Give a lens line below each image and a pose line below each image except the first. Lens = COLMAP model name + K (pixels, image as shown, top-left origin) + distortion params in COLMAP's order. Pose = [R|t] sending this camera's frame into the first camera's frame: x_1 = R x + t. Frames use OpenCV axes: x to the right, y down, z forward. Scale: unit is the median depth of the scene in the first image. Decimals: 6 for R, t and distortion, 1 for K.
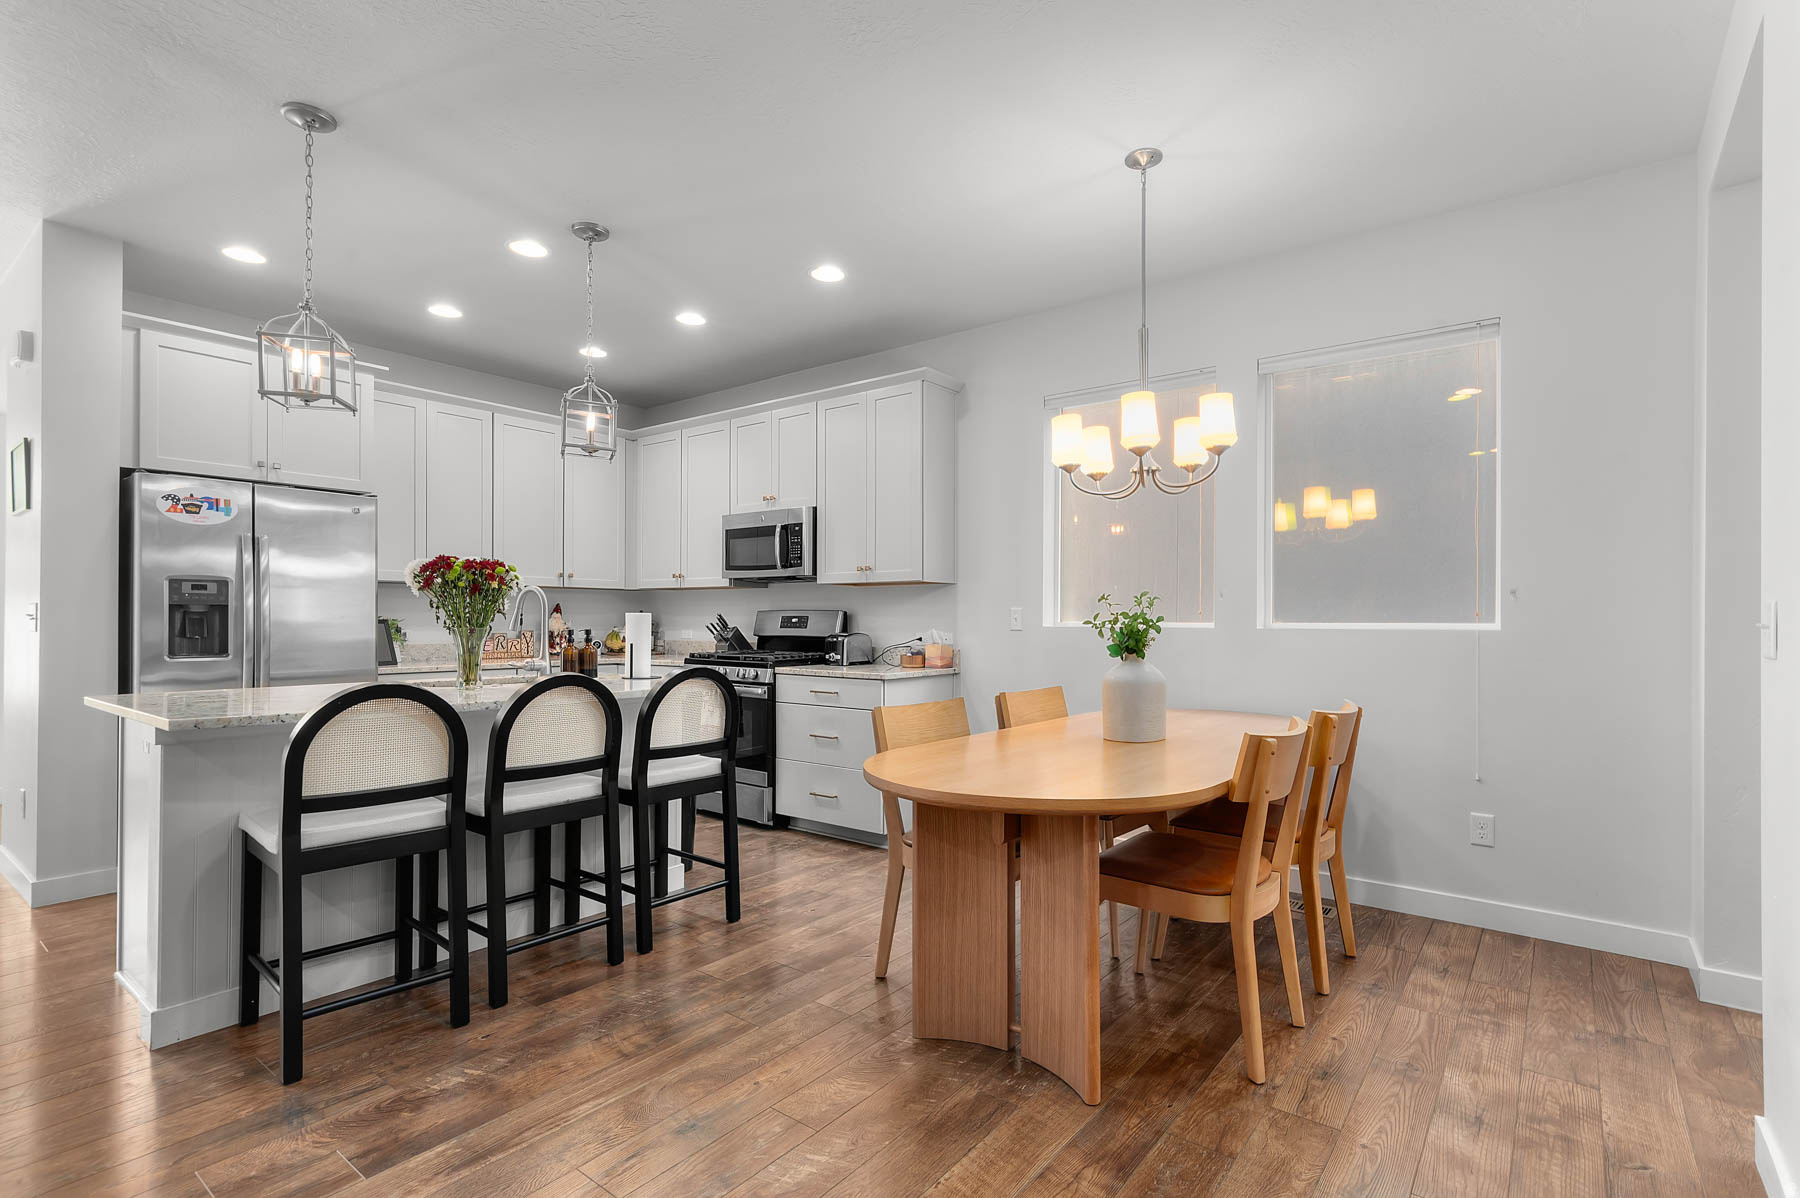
lens RADIAL K [[848.8, 0, 933.3], [0, 848.8, 613.2], [0, 0, 1]] dist [0.001006, 0.000642]
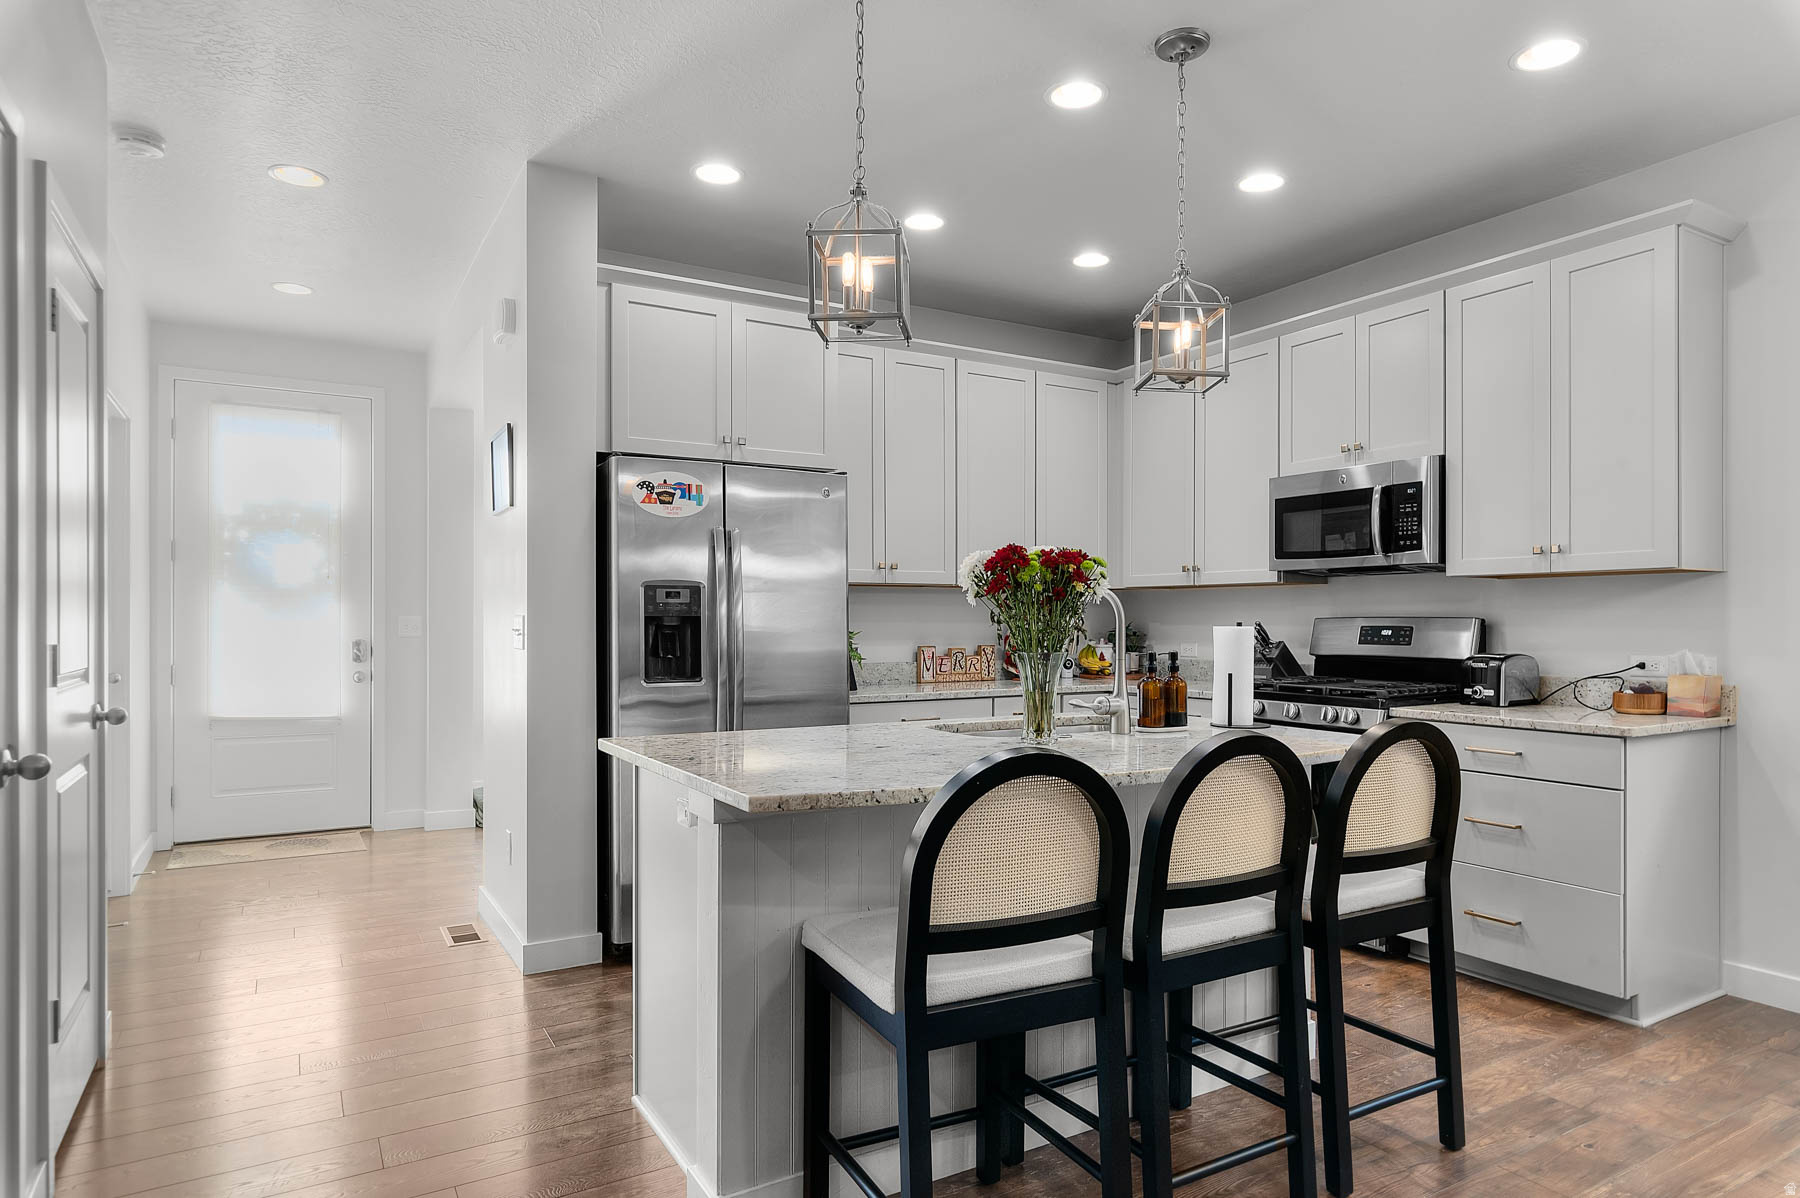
lens RADIAL K [[1069.8, 0, 937.7], [0, 1069.8, 618.6], [0, 0, 1]] dist [0.000950, 0.000043]
pose [[0.928209, -0.003778, -0.372039, -0.218385], [0.005415, 0.999980, 0.003358, -0.008753], [0.372019, -0.005132, 0.928211, 0.129454]]
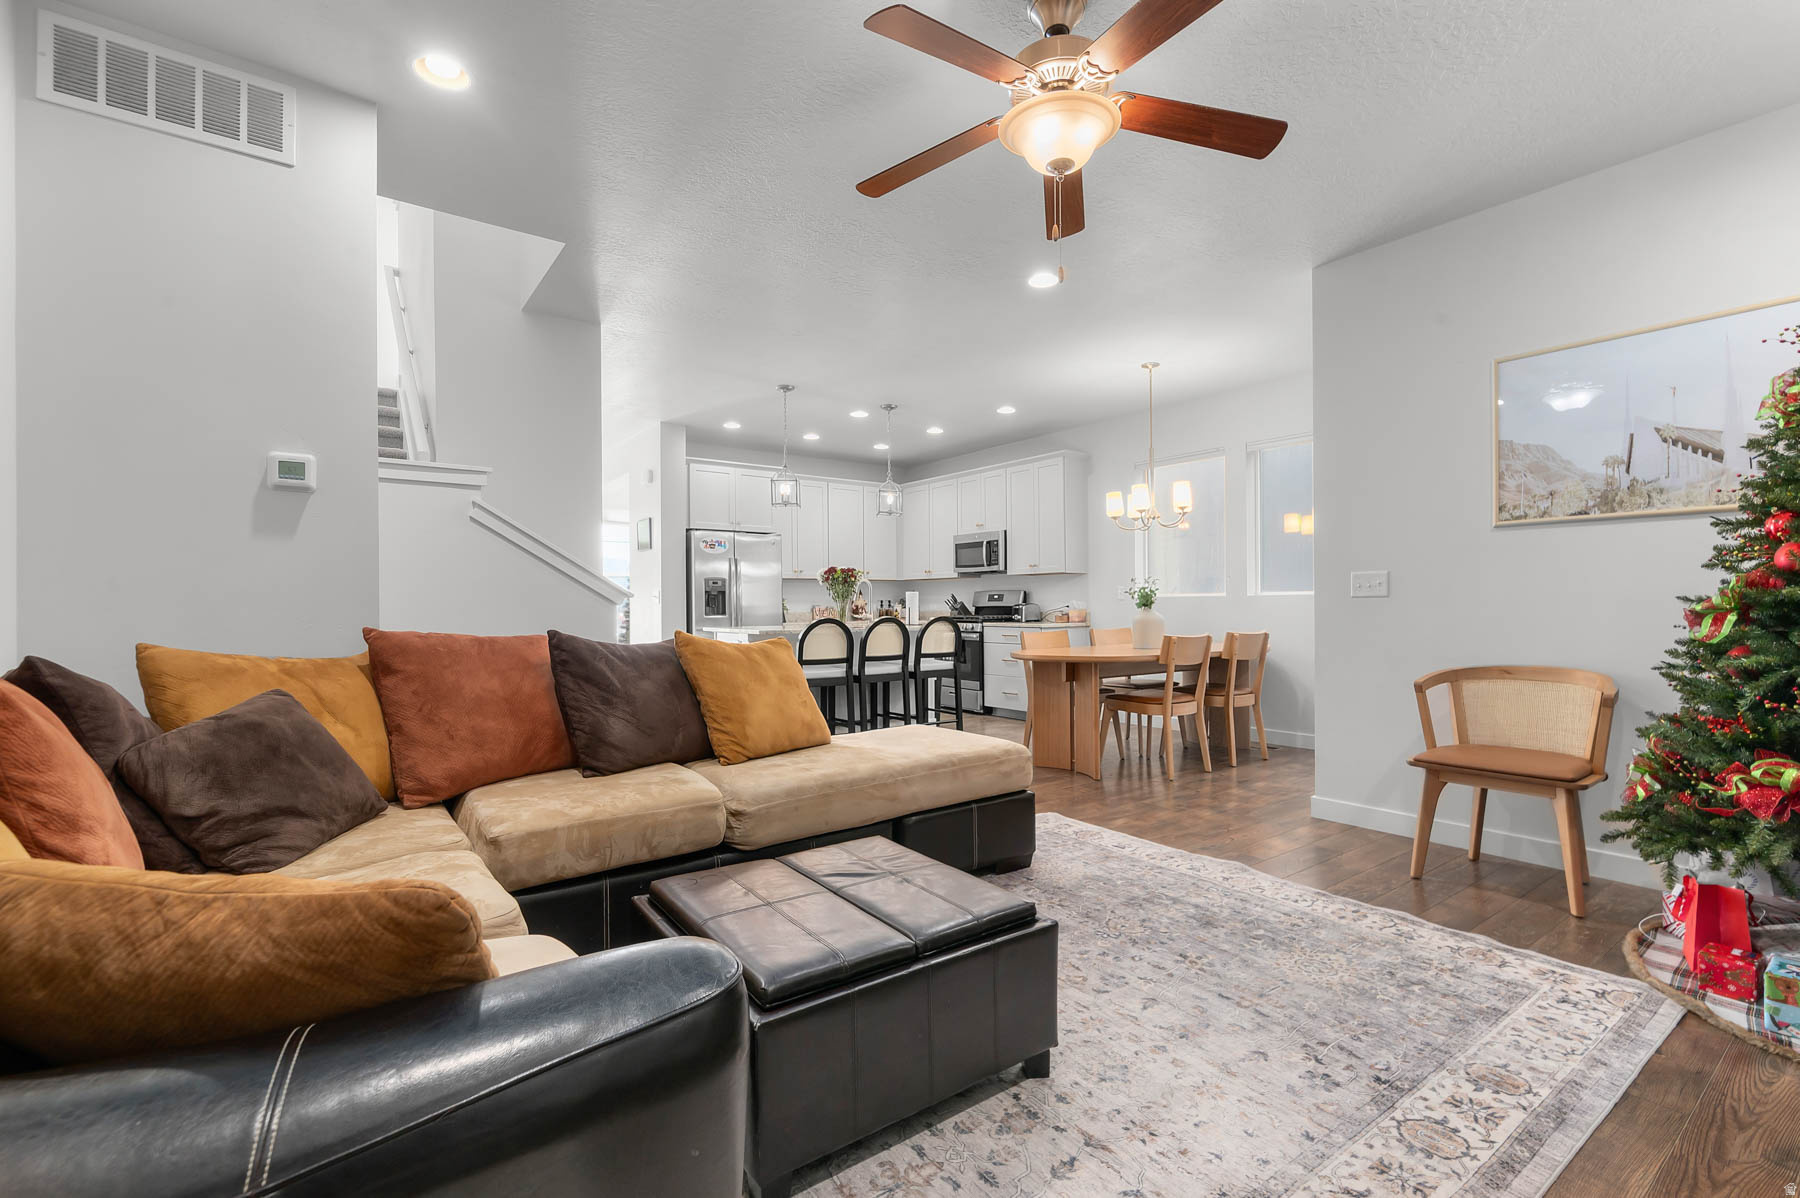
lens RADIAL K [[784.4, 0, 921.2], [0, 784.4, 598.6], [0, 0, 1]] dist [-0.000655, -0.000337]
pose [[0.958756, -0.011603, -0.283993, 0.164830], [0.011555, 0.999932, -0.001845, 0.016063], [0.283995, -0.001513, 0.958825, -0.642043]]
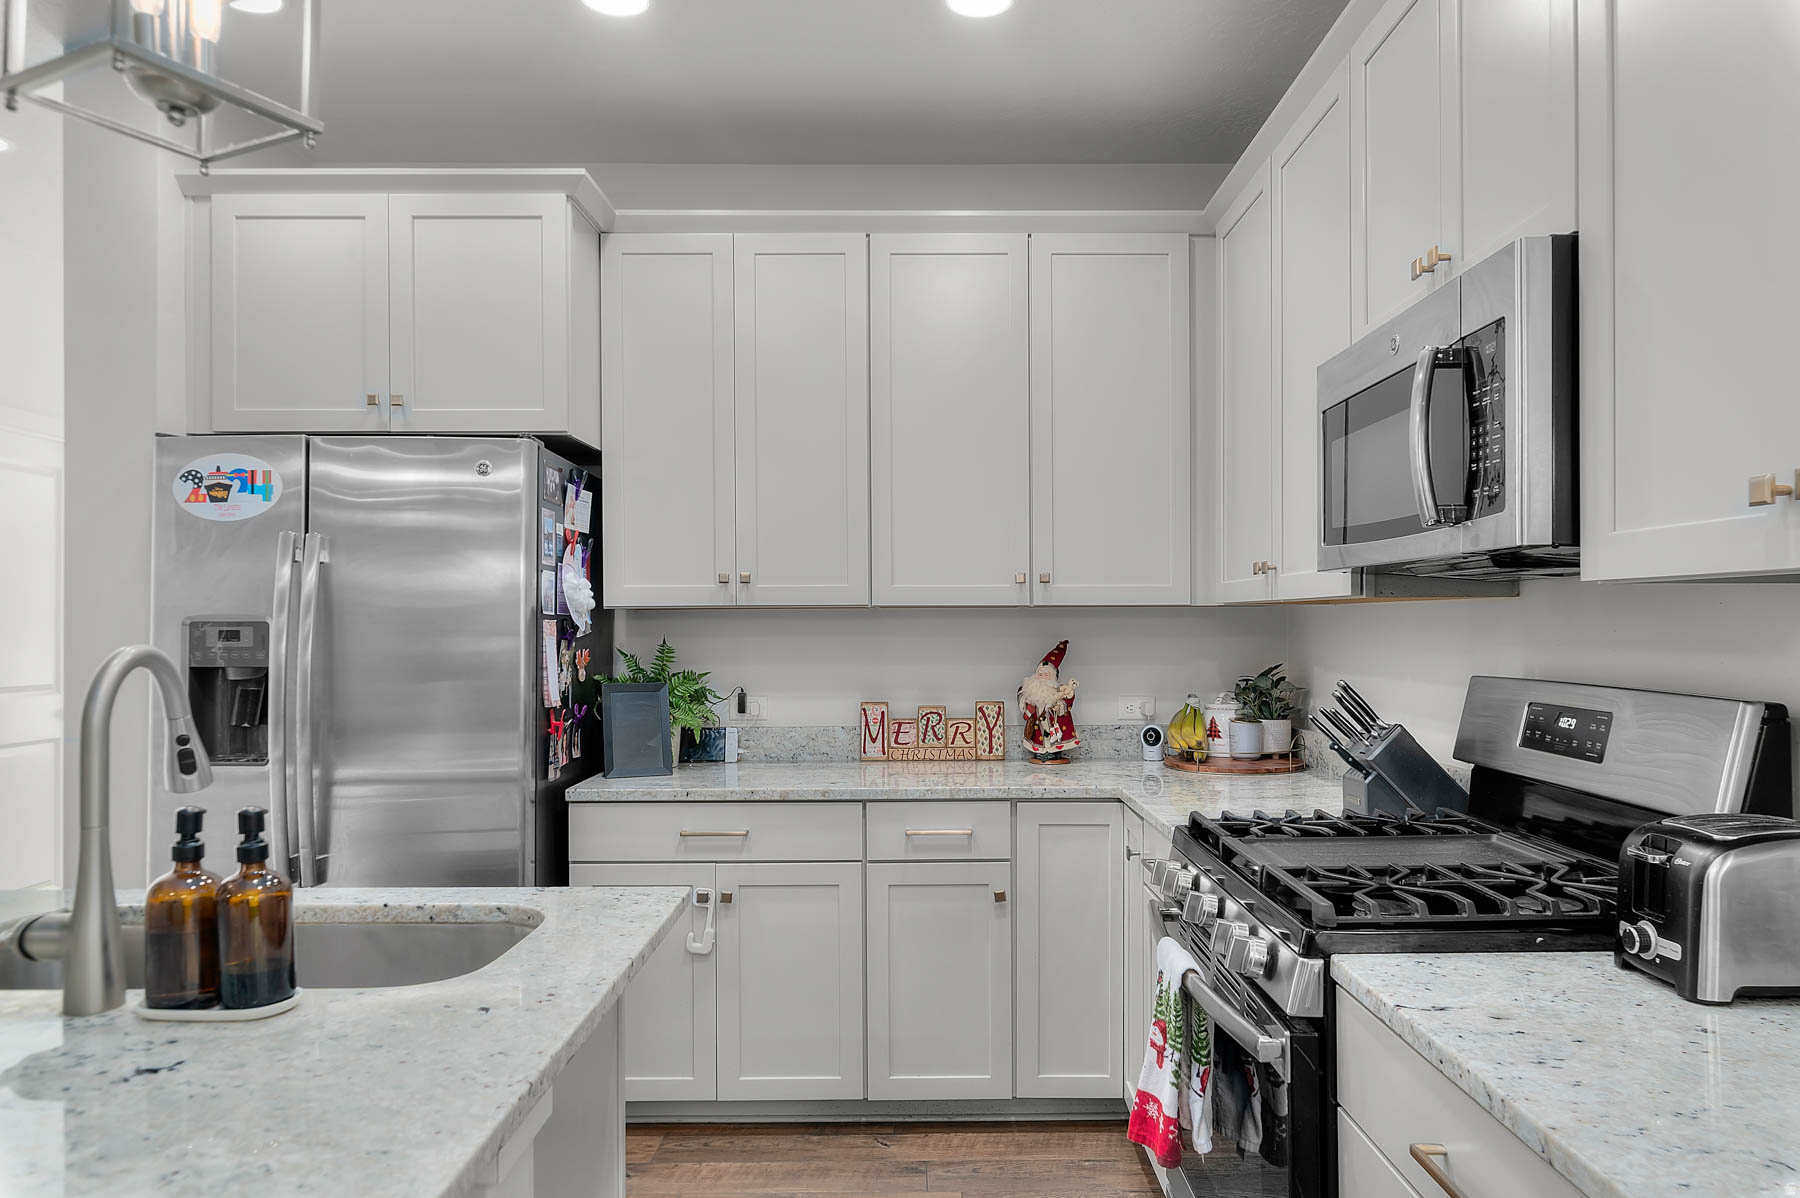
lens RADIAL K [[1172.0, 0, 905.7], [0, 1172.0, 619.9], [0, 0, 1]] dist [0.005952, 0.000423]
pose [[0.606245, -0.009367, -0.795223, -0.002223], [0.010563, 0.999937, -0.003725, -0.029152], [0.795208, -0.006142, 0.606306, 0.770508]]
